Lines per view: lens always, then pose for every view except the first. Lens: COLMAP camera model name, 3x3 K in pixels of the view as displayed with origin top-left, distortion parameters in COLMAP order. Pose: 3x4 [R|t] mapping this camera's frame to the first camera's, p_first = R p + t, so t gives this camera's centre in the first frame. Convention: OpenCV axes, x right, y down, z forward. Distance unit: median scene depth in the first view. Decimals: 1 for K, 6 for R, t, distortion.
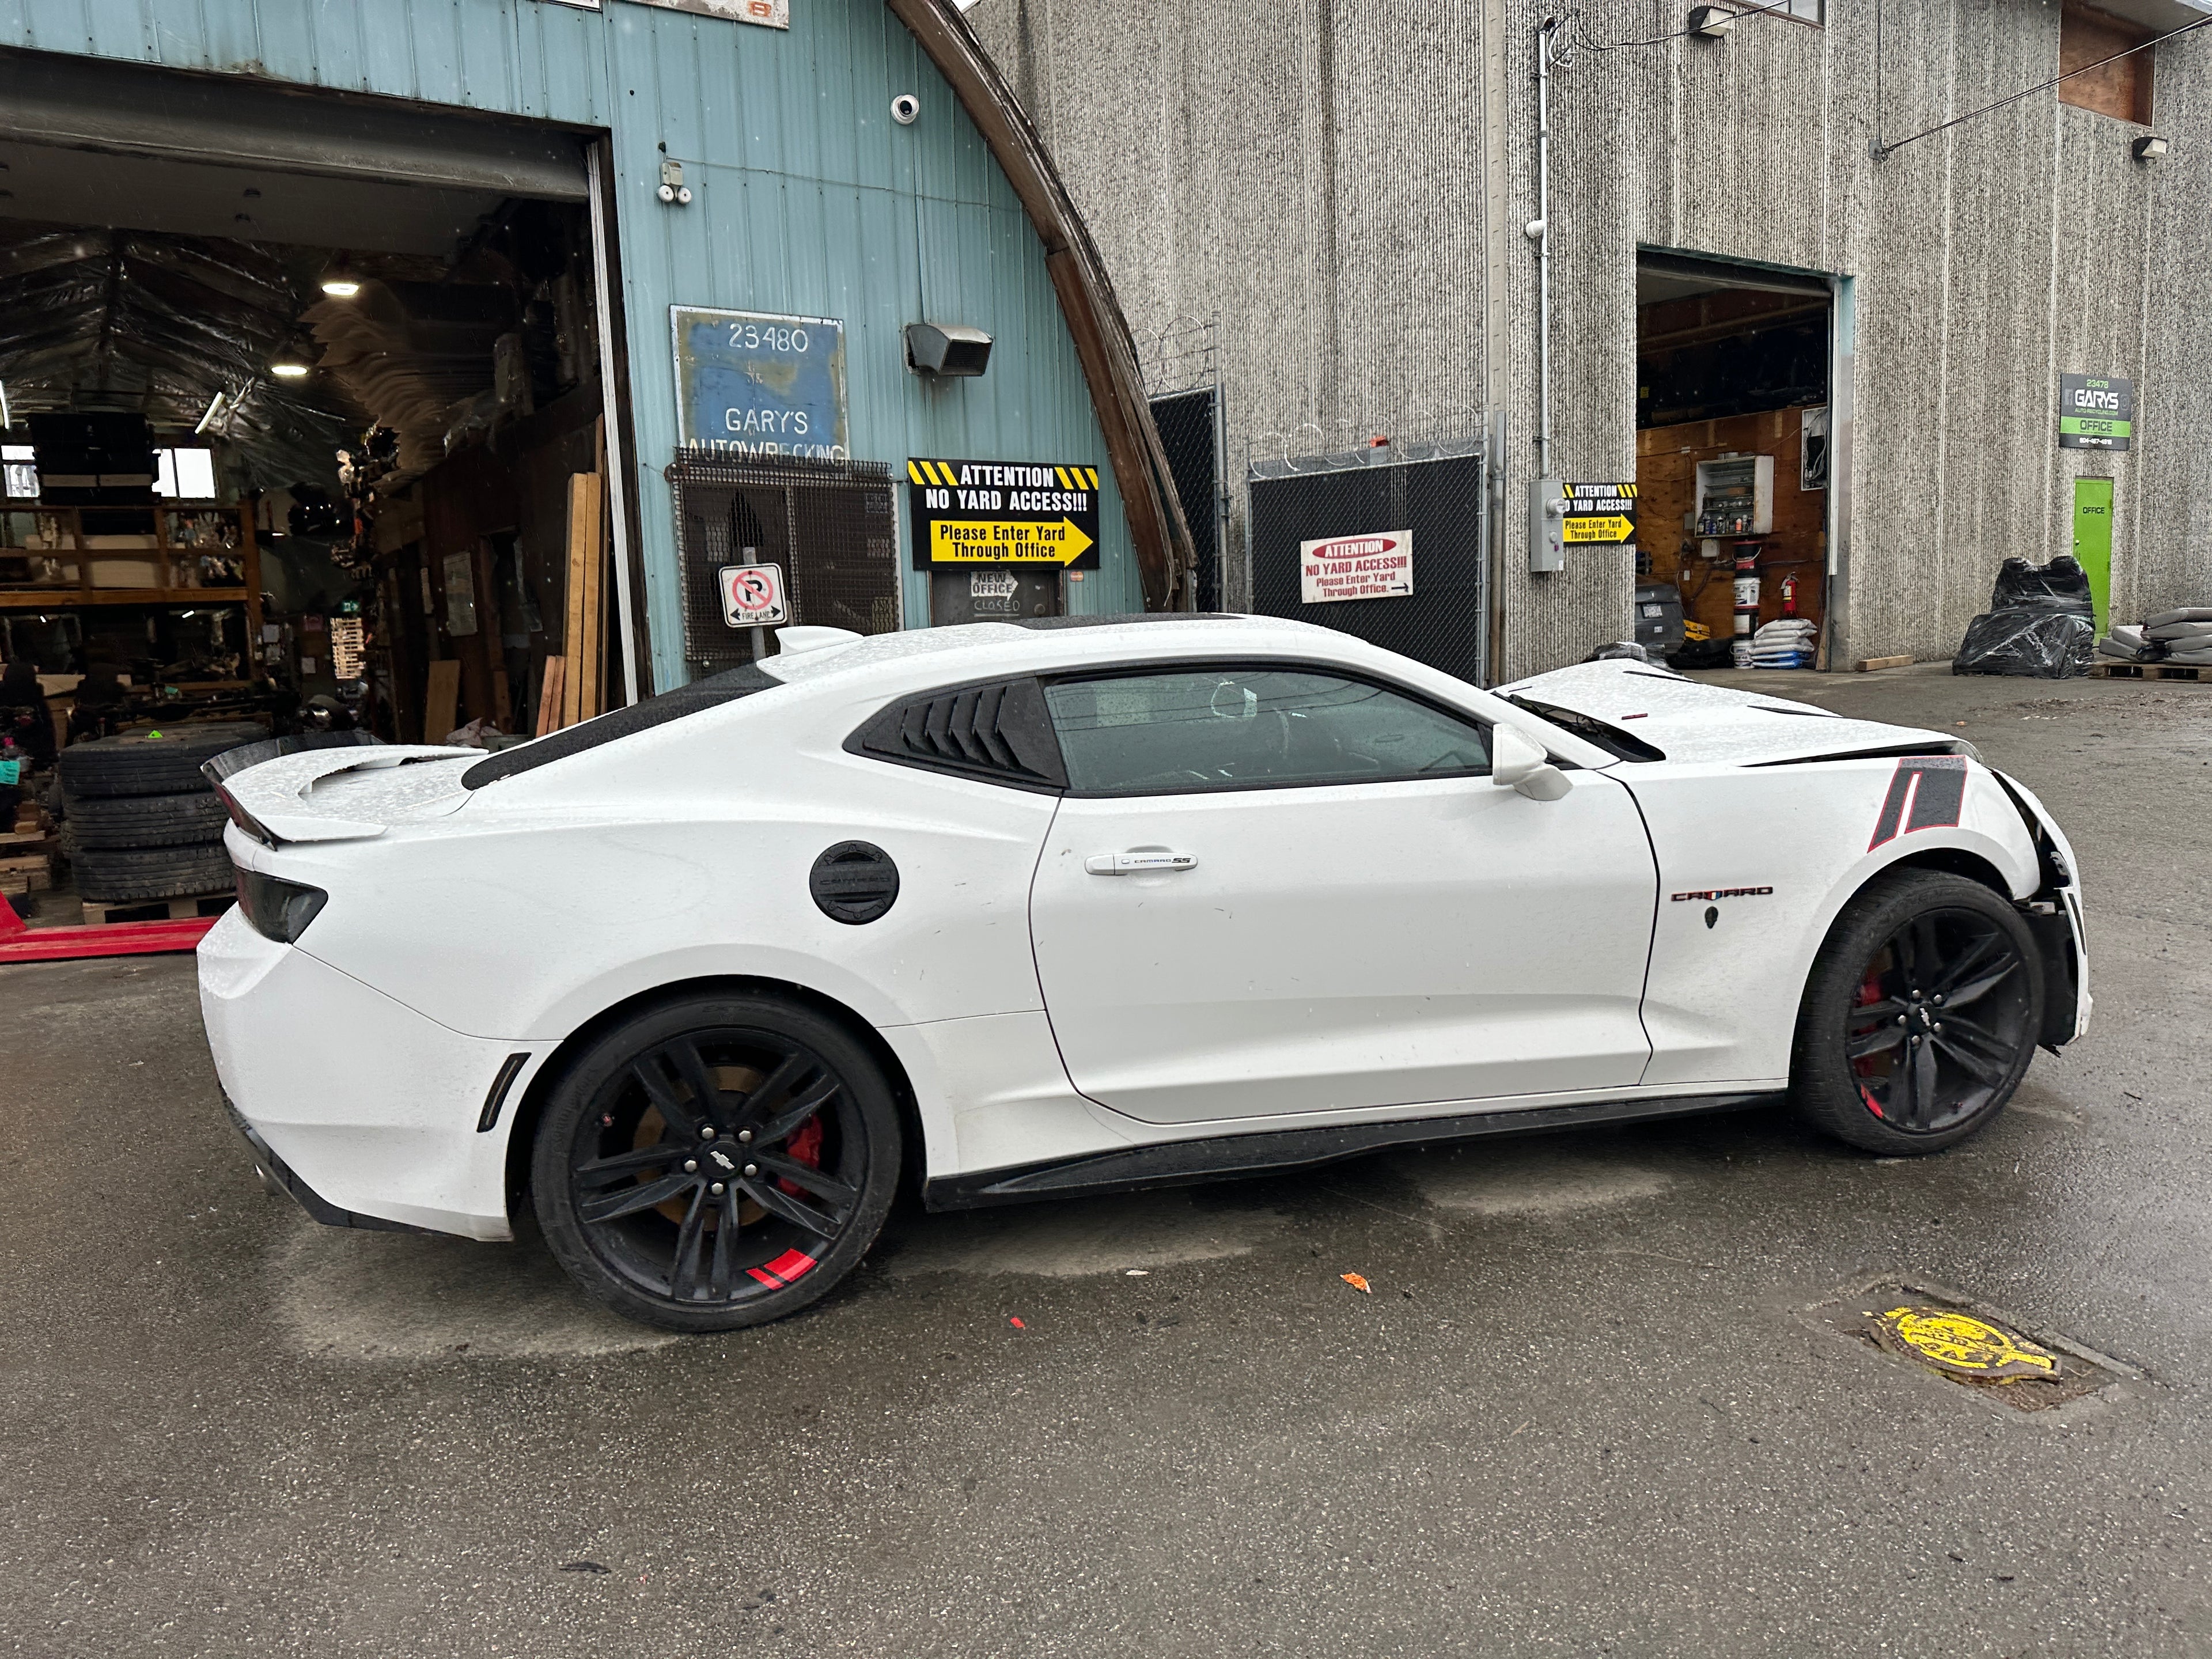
lens RADIAL K [[1529.1, 0, 1124.4], [0, 1529.1, 822.6], [0, 0, 1]] dist [0.181944, -0.348612]
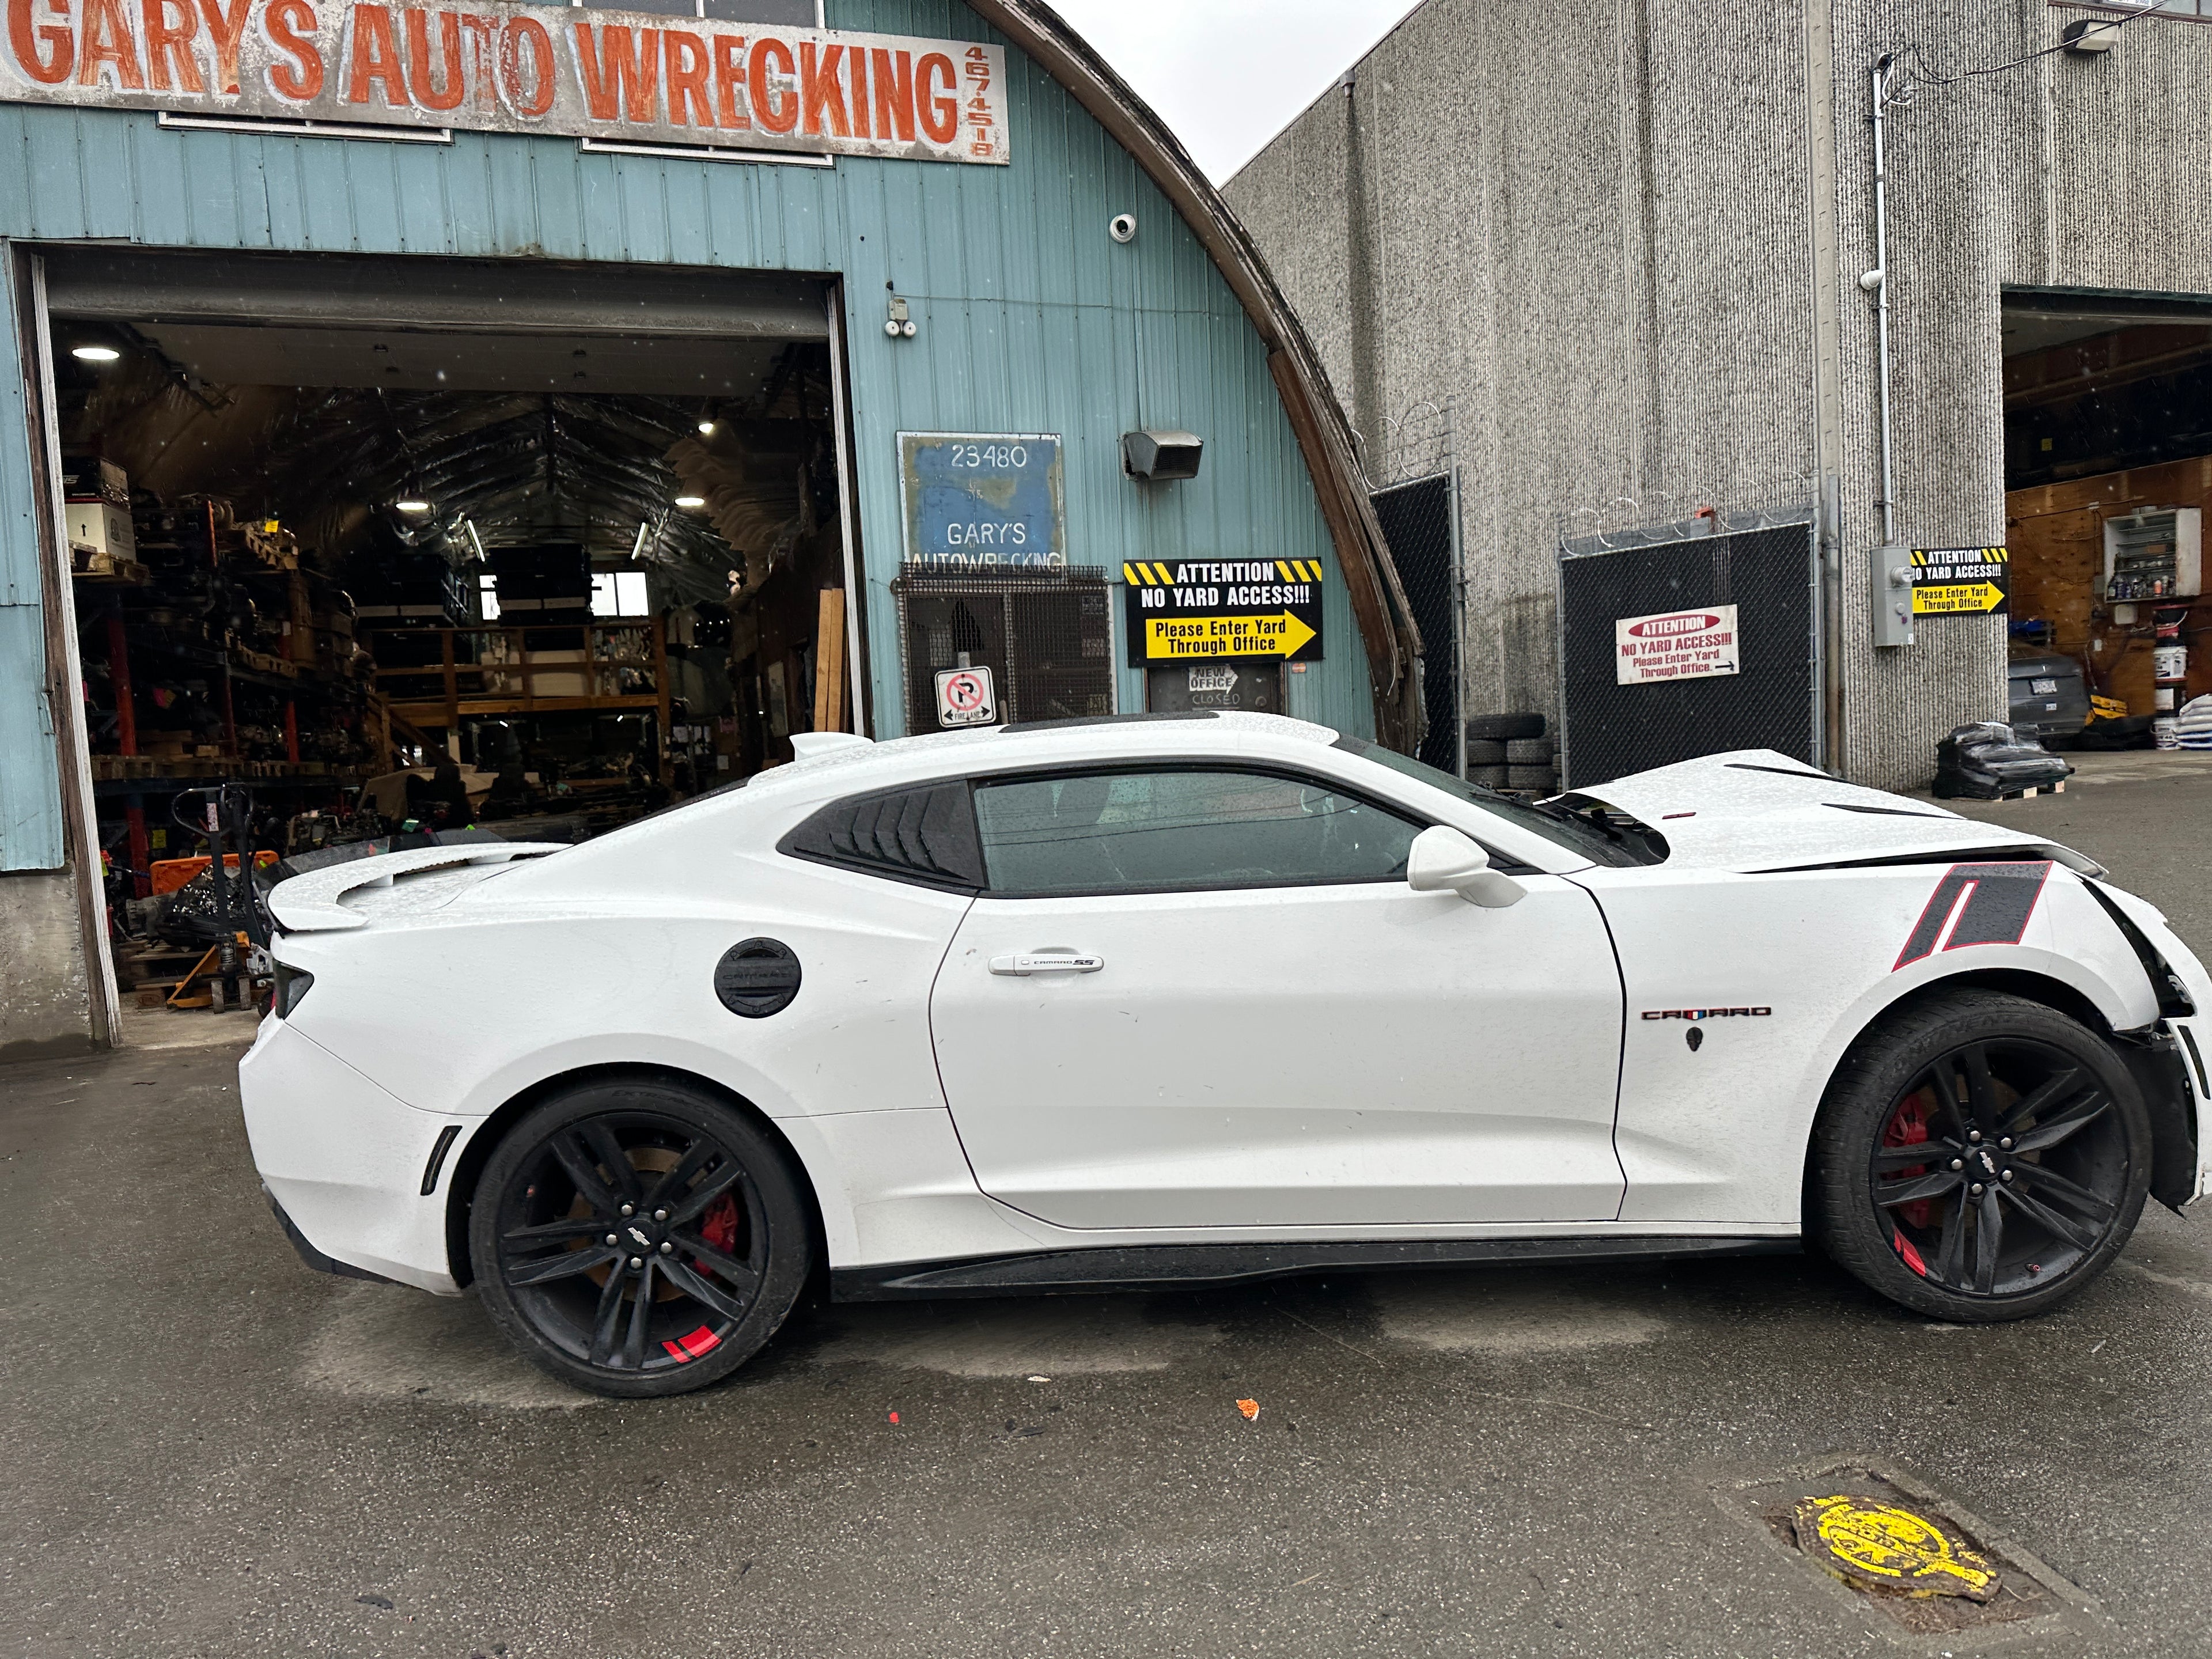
lens RADIAL K [[1531.8, 0, 1121.4], [0, 1531.8, 851.5], [0, 0, 1]] dist [0.125435, -0.203081]
pose [[0.967131, 0.004553, -0.254239, 0.117059], [-0.014149, 0.999254, -0.035930, -0.004576], [0.253886, 0.038347, 0.966474, 0.014969]]
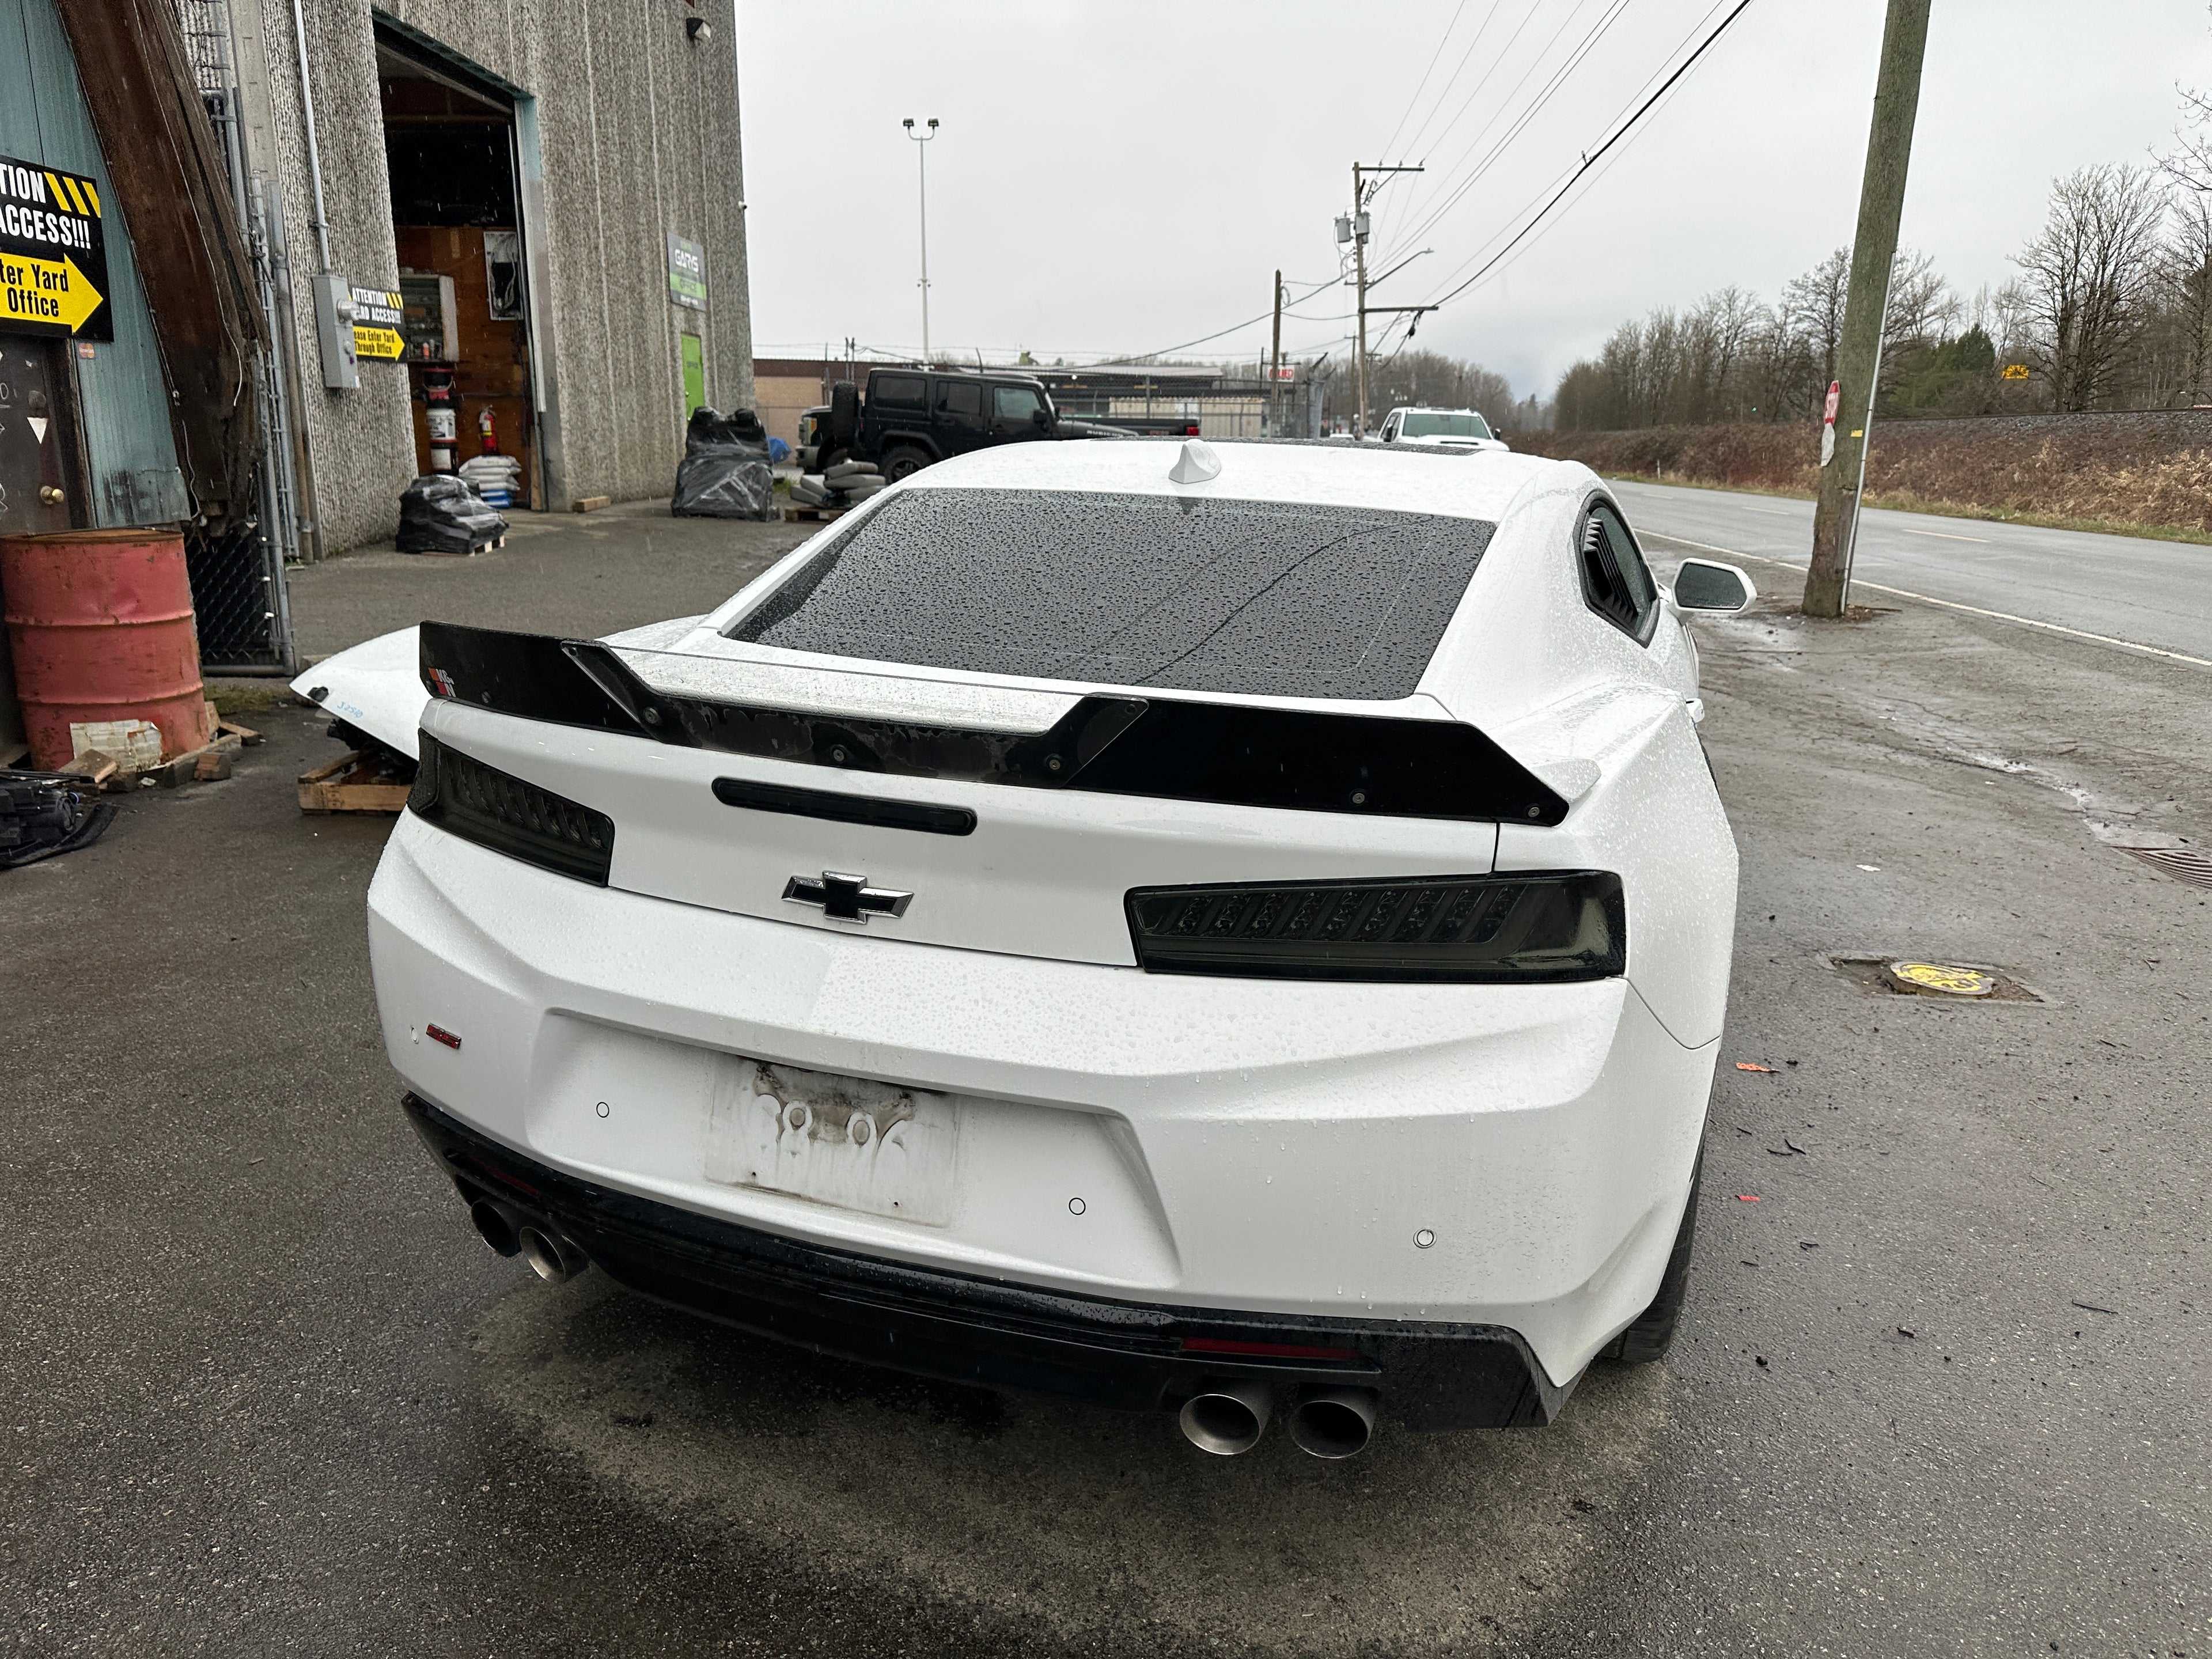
lens RADIAL K [[1560.2, 0, 1113.7], [0, 1560.2, 833.0], [0, 0, 1]] dist [0.020085, -0.018685]
pose [[0.574122, -0.158904, 0.803202, -0.365379], [0.073017, 0.987014, 0.143077, -0.023650], [-0.815507, -0.023496, 0.578269, 0.271610]]
